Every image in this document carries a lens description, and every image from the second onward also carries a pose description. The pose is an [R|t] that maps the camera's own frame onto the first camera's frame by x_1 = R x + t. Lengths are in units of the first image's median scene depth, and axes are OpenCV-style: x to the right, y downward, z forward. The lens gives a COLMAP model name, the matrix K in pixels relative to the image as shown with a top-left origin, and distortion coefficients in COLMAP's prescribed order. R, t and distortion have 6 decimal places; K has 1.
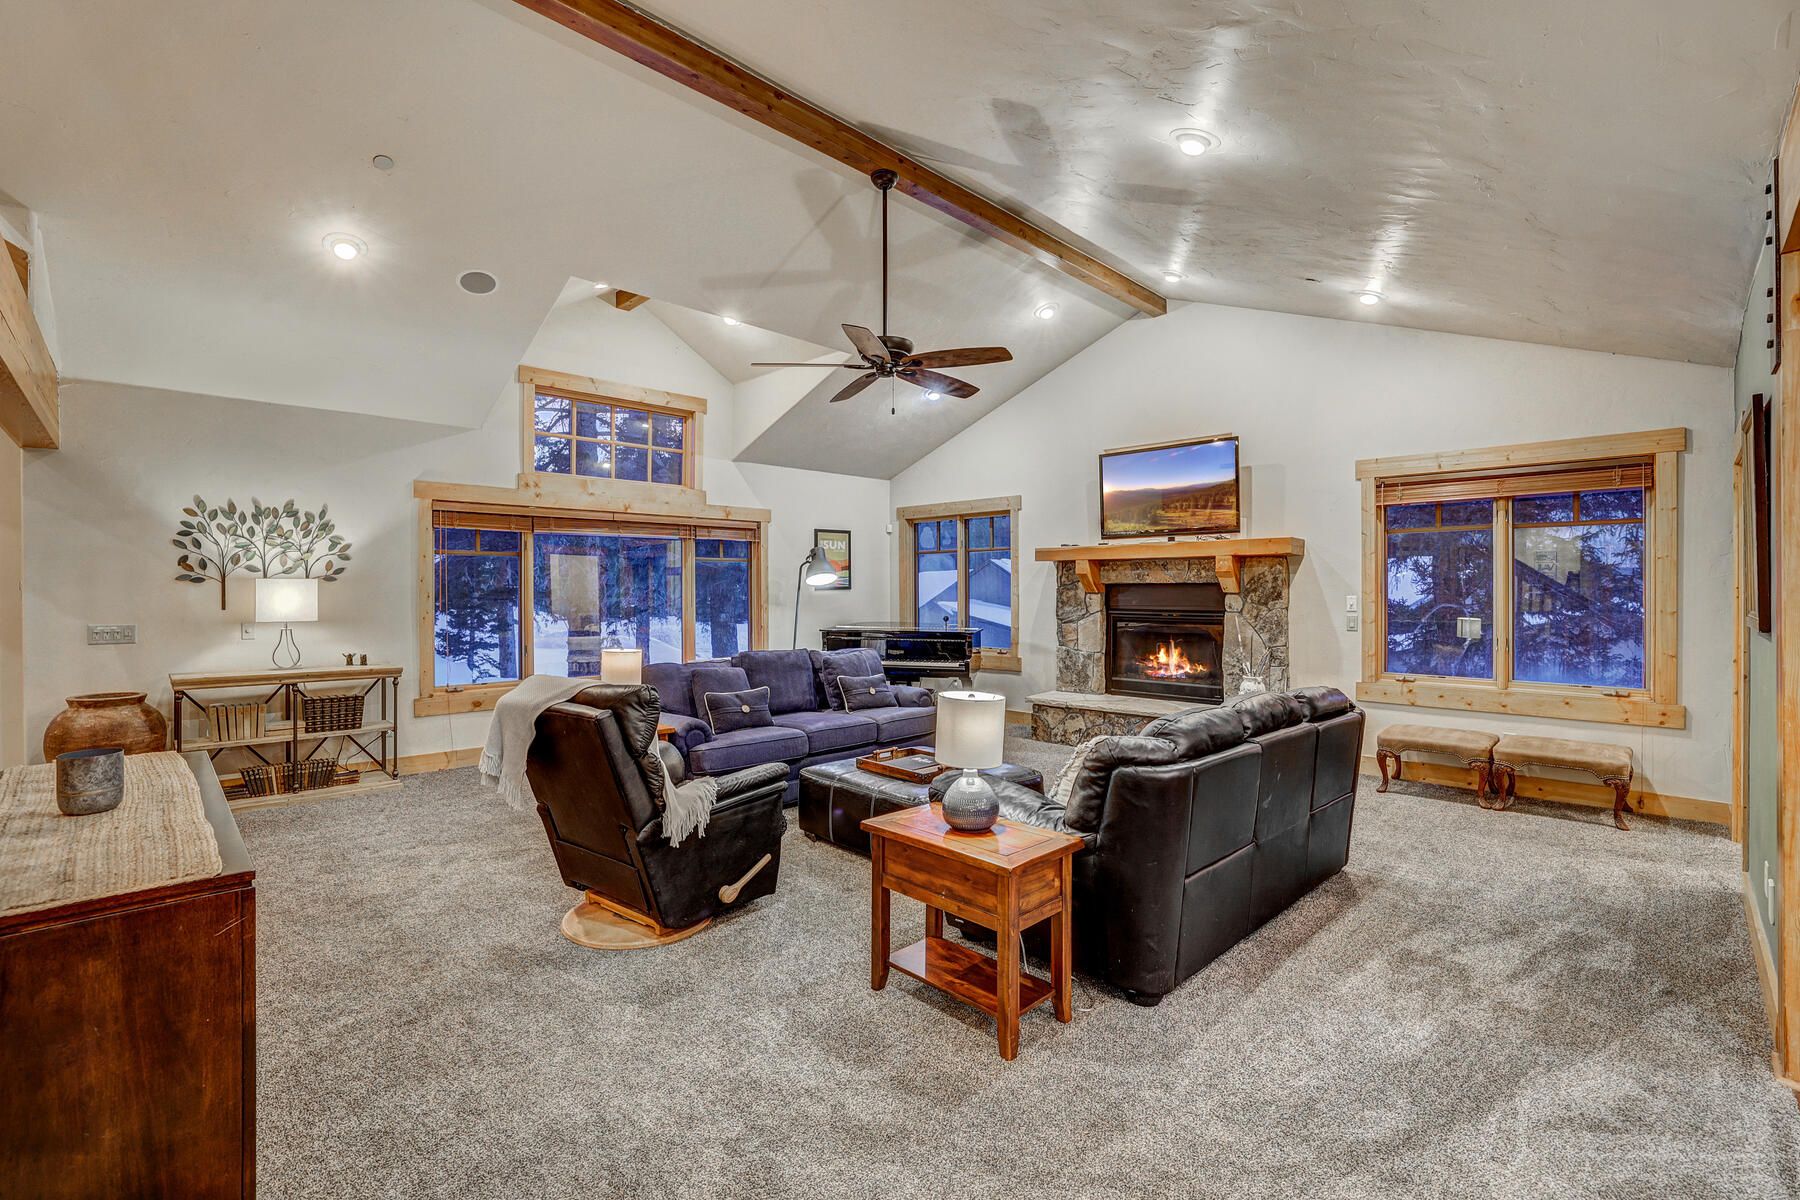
lens RADIAL K [[785.3, 0, 862.0], [0, 785.3, 594.8], [0, 0, 1]] dist [-0.026496, 0.004110]
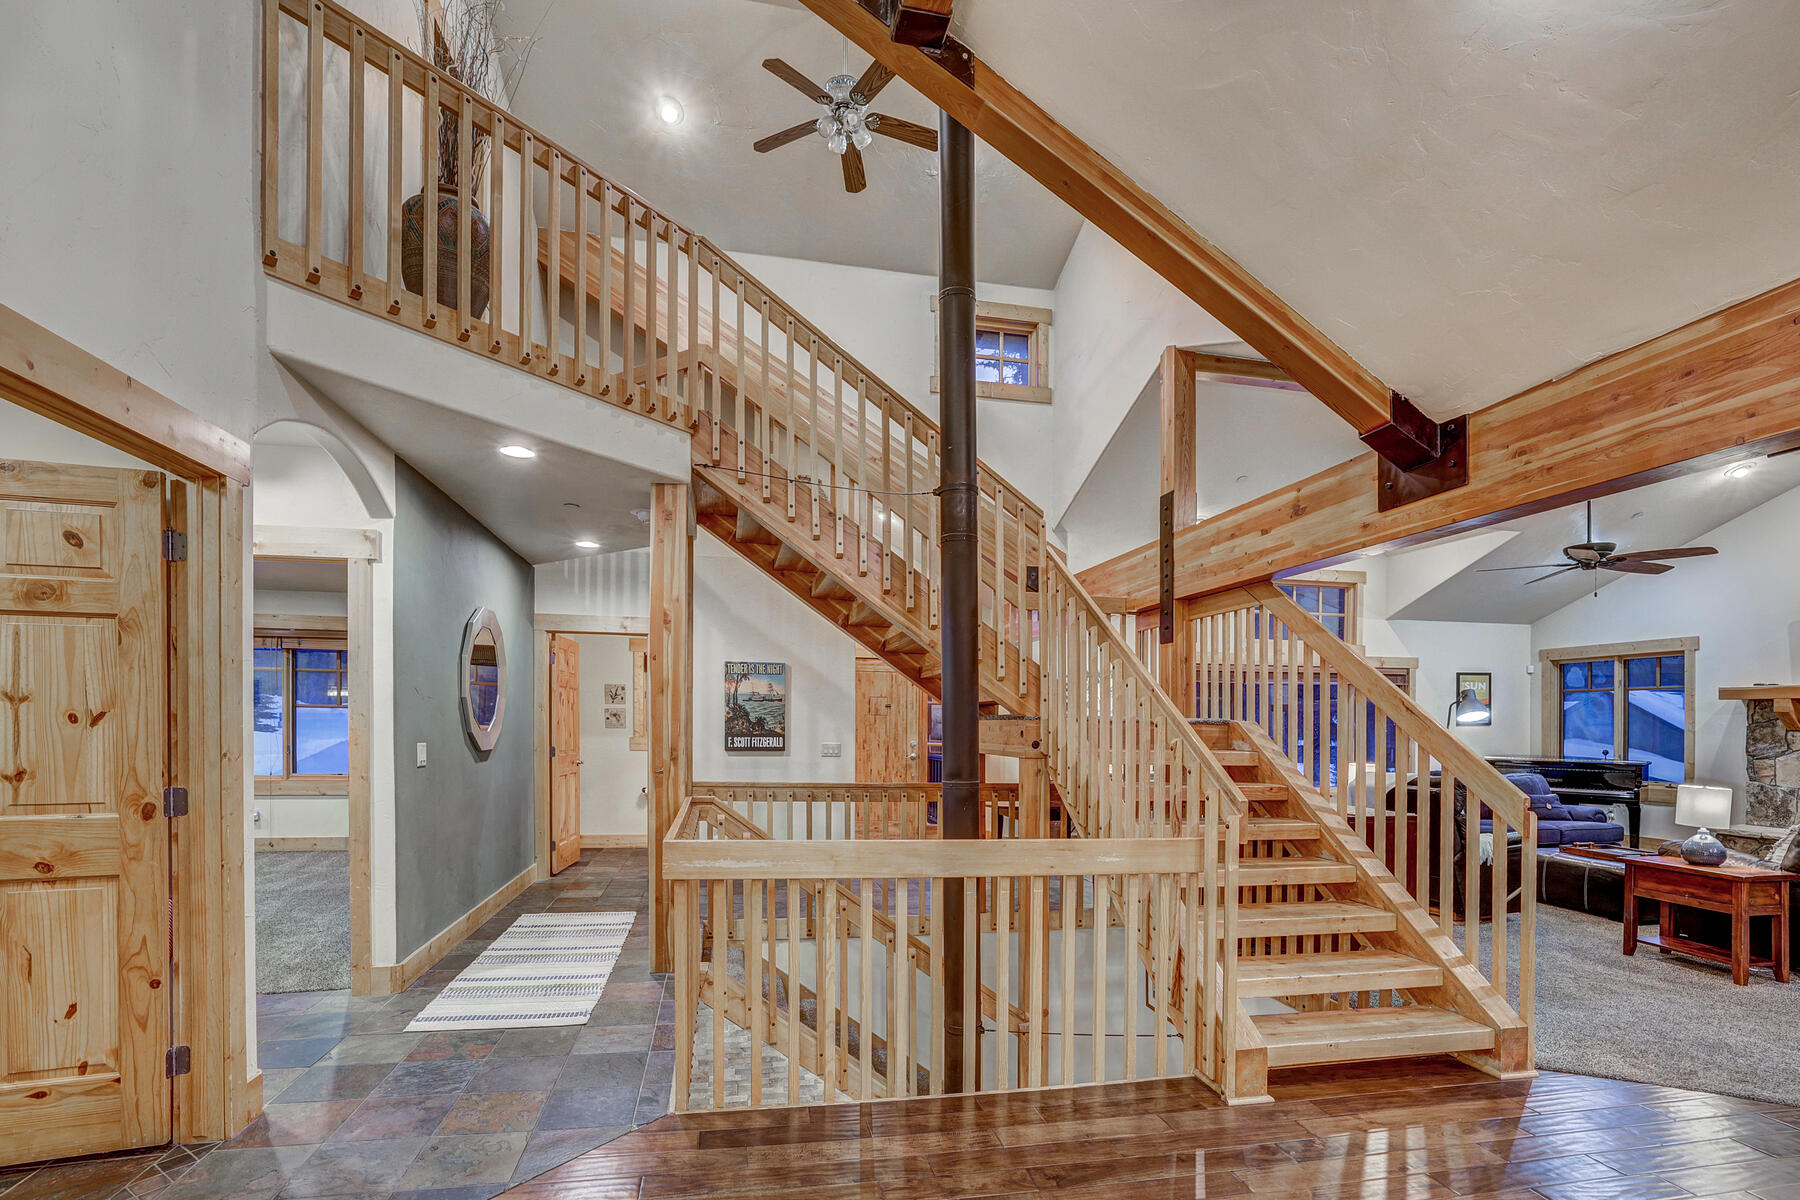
lens RADIAL K [[829.4, 0, 885.1], [0, 829.4, 727.6], [0, 0, 1]] dist [-0.013917, 0.002662]
pose [[0.855282, 0.008183, -0.518098, -0.173410], [-0.010815, 0.999939, -0.002060, 0.009112], [0.518050, 0.007365, 0.855319, -0.541939]]
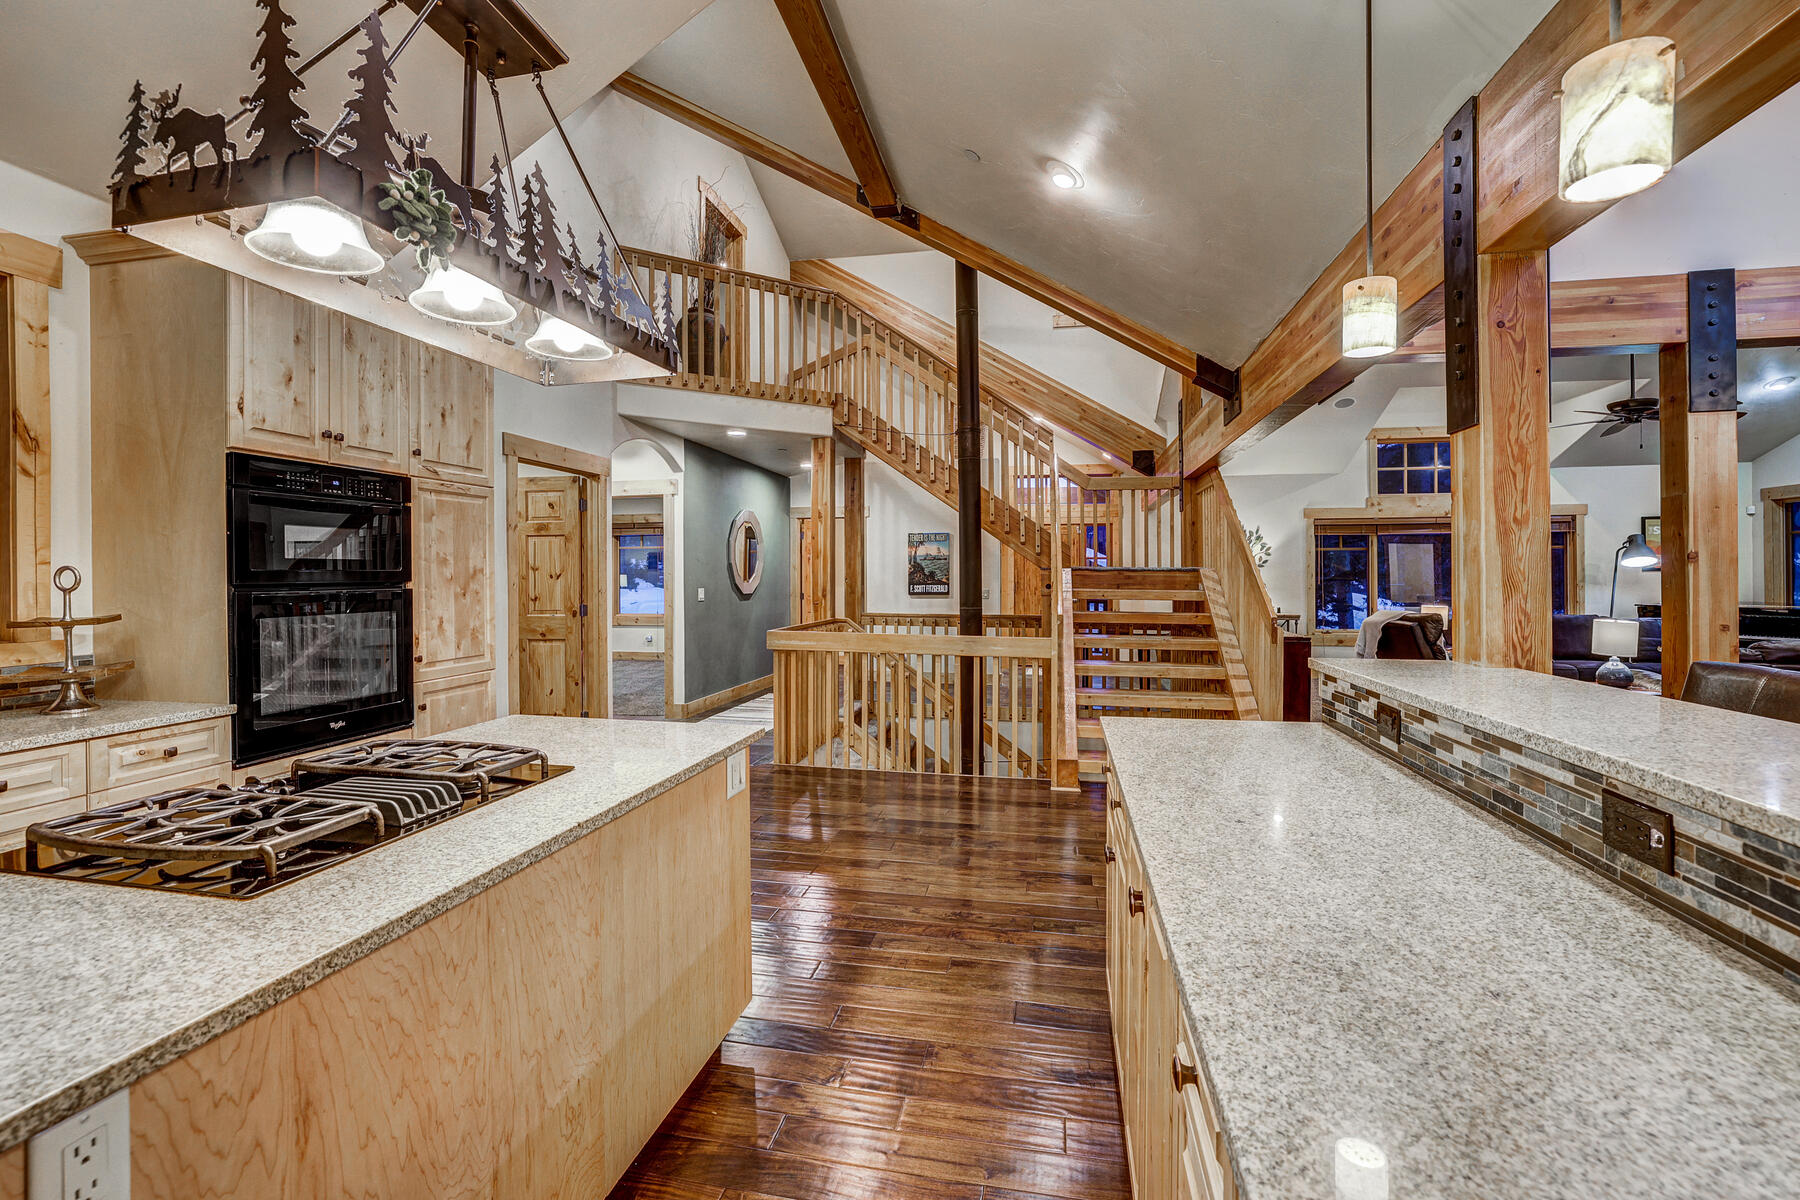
lens RADIAL K [[785.3, 0, 890.0], [0, 785.3, 572.5], [0, 0, 1]] dist [-0.026496, 0.004110]
pose [[0.579374, -0.005955, -0.815040, 0.248589], [-0.002402, 0.999956, -0.009014, 0.010812], [0.815058, 0.007181, 0.579335, -0.613015]]
